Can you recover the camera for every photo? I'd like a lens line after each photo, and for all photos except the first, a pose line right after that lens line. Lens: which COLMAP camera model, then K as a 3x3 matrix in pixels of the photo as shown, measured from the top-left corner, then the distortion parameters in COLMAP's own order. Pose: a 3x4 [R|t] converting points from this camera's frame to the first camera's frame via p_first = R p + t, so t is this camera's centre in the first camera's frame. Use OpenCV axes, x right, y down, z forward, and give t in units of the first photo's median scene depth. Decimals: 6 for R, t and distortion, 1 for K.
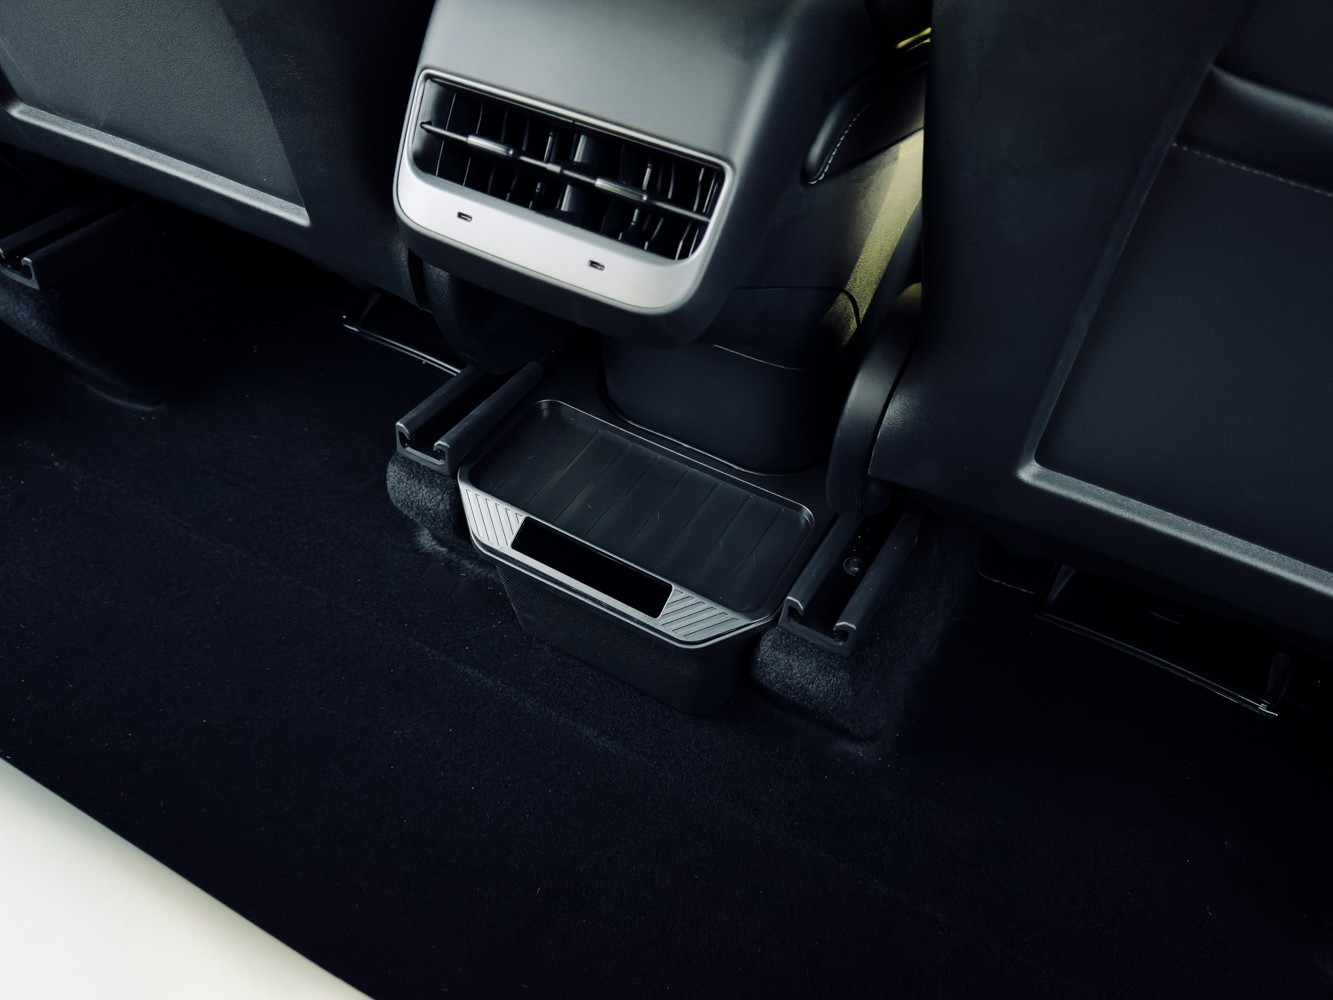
lens RADIAL K [[1055.6, 0, 656.7], [0, 1055.6, 543.5], [0, 0, 1]] dist [0.037890, -0.059380]
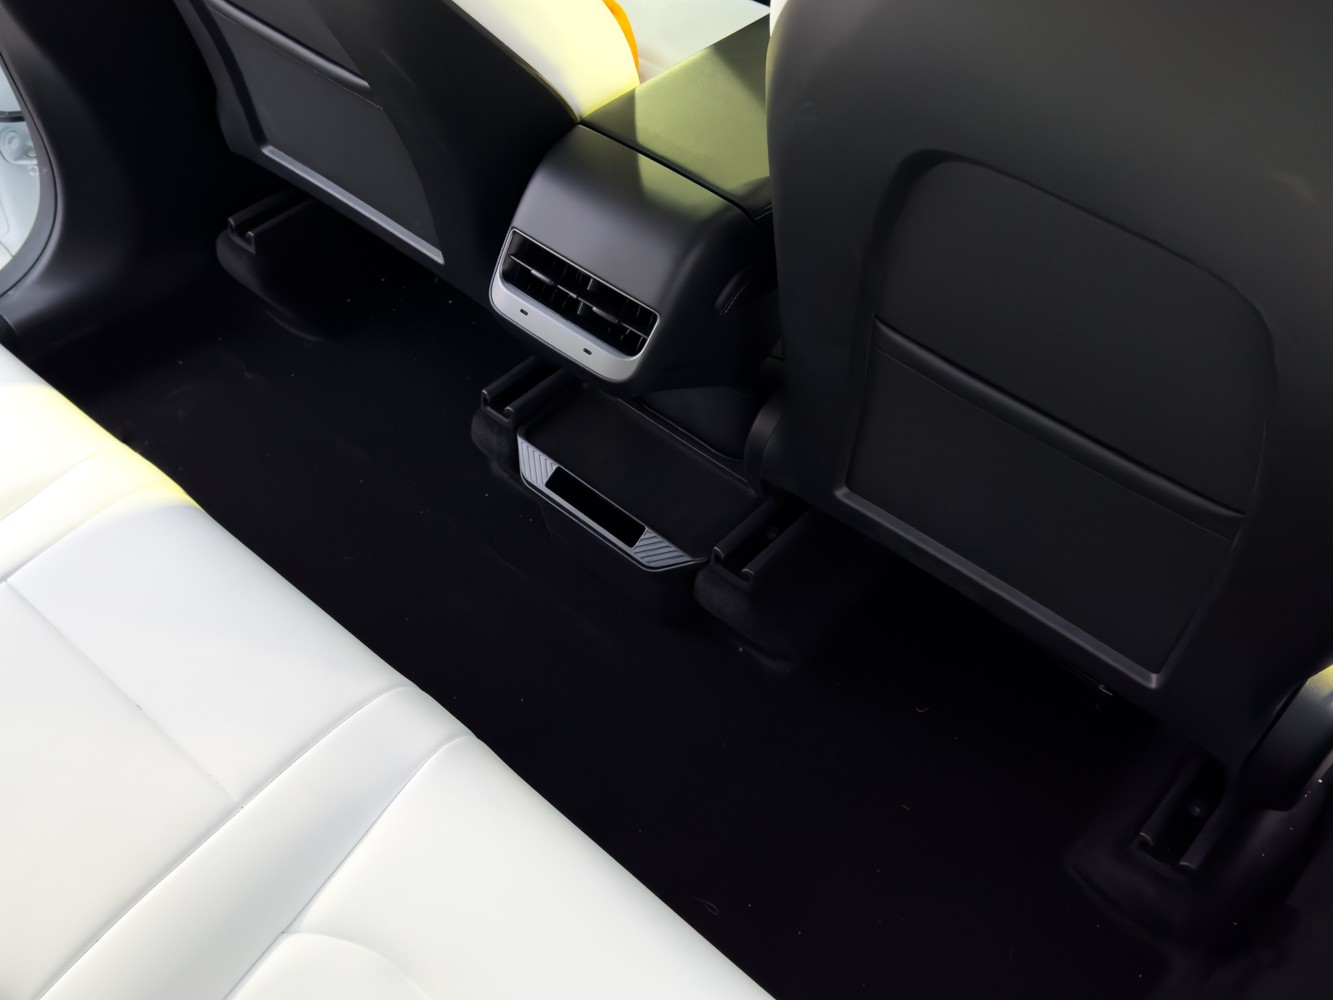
lens RADIAL K [[1339.1, 0, 556.3], [0, 1339.1, 494.6], [0, 0, 1]] dist [0.067607, -0.020408]
pose [[0.971174, 0.141963, -0.191487, 0.242682], [-0.133980, 0.989507, 0.054078, -0.089270], [0.197154, -0.026863, 0.980004, -0.848542]]
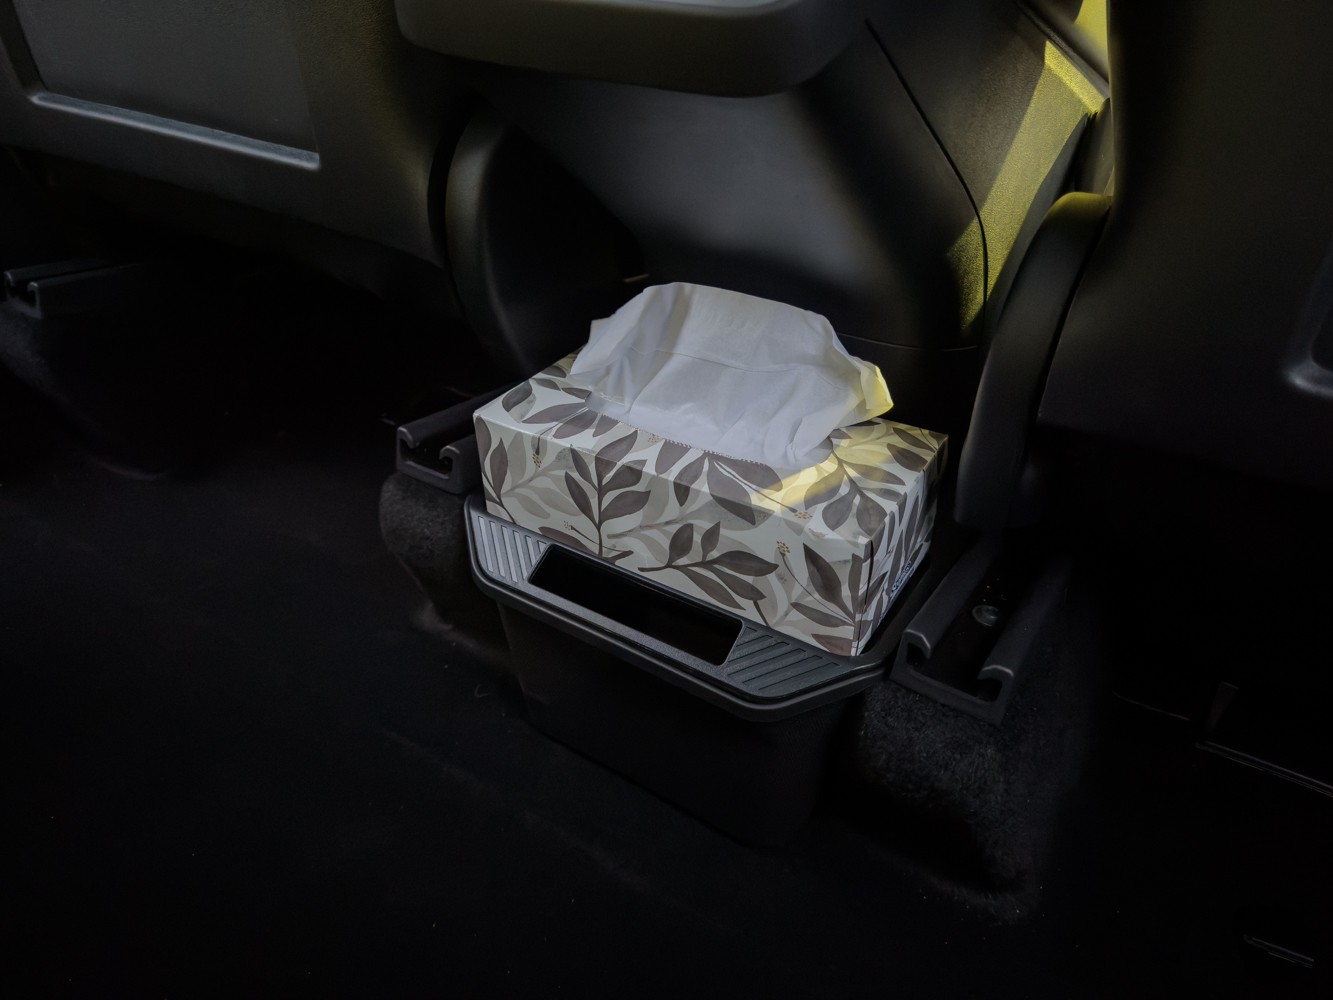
lens RADIAL K [[941.8, 0, 666.5], [0, 941.8, 500.0], [0, 0, 1]] dist [-0.002593, -0.003761]
pose [[0.998623, 0.040667, -0.033142, -0.016889], [-0.048641, 0.954414, -0.294497, 0.148483], [0.019654, 0.295704, 0.955078, 0.353755]]
